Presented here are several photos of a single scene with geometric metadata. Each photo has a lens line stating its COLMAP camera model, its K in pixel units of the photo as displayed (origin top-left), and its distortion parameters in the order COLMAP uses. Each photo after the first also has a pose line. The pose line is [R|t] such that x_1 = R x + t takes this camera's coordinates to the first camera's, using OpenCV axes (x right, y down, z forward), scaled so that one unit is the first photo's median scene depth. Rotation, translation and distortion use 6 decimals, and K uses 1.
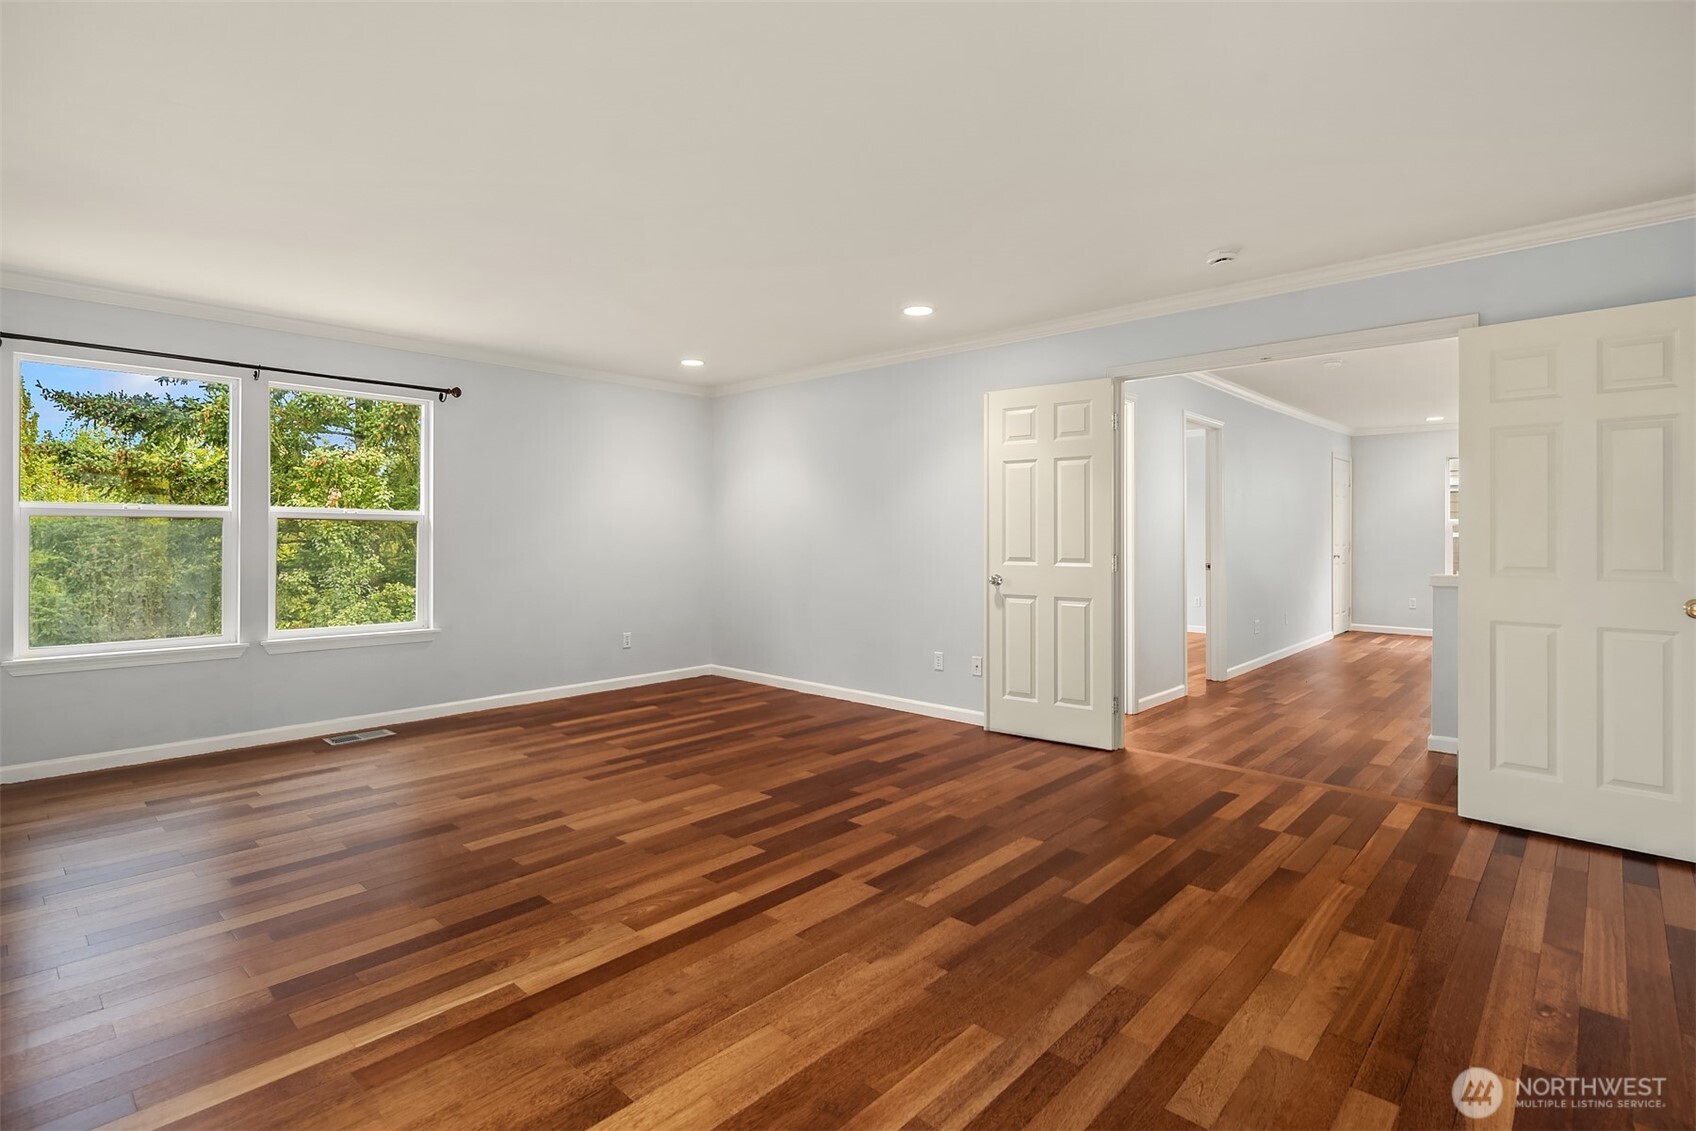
lens RADIAL K [[820.2, 0, 851.5], [0, 820.2, 537.7], [0, 0, 1]] dist [0.003755, -0.002129]
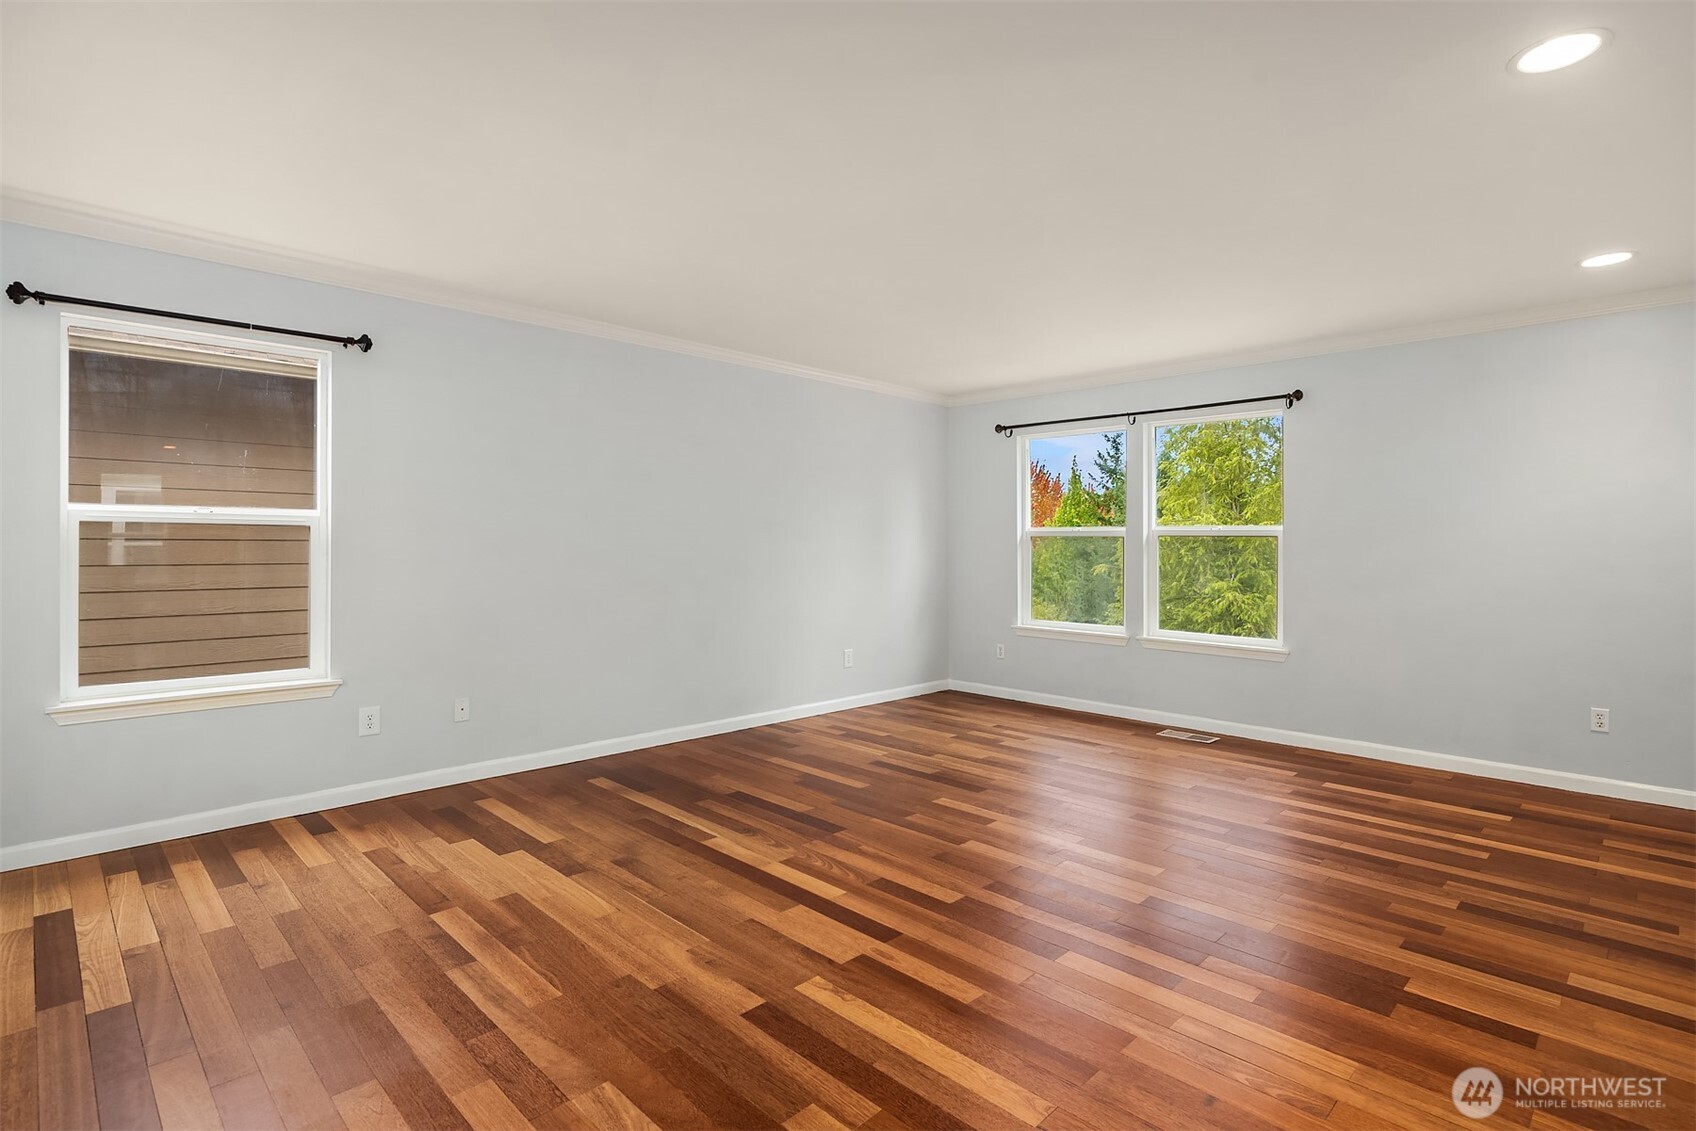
lens RADIAL K [[820.2, 0, 851.5], [0, 820.2, 537.7], [0, 0, 1]] dist [0.003755, -0.002129]
pose [[-0.038114, -0.010331, -0.999220, 0.925193], [-0.011604, 0.999884, -0.009895, -0.010502], [0.999206, 0.011218, -0.038230, 1.060905]]
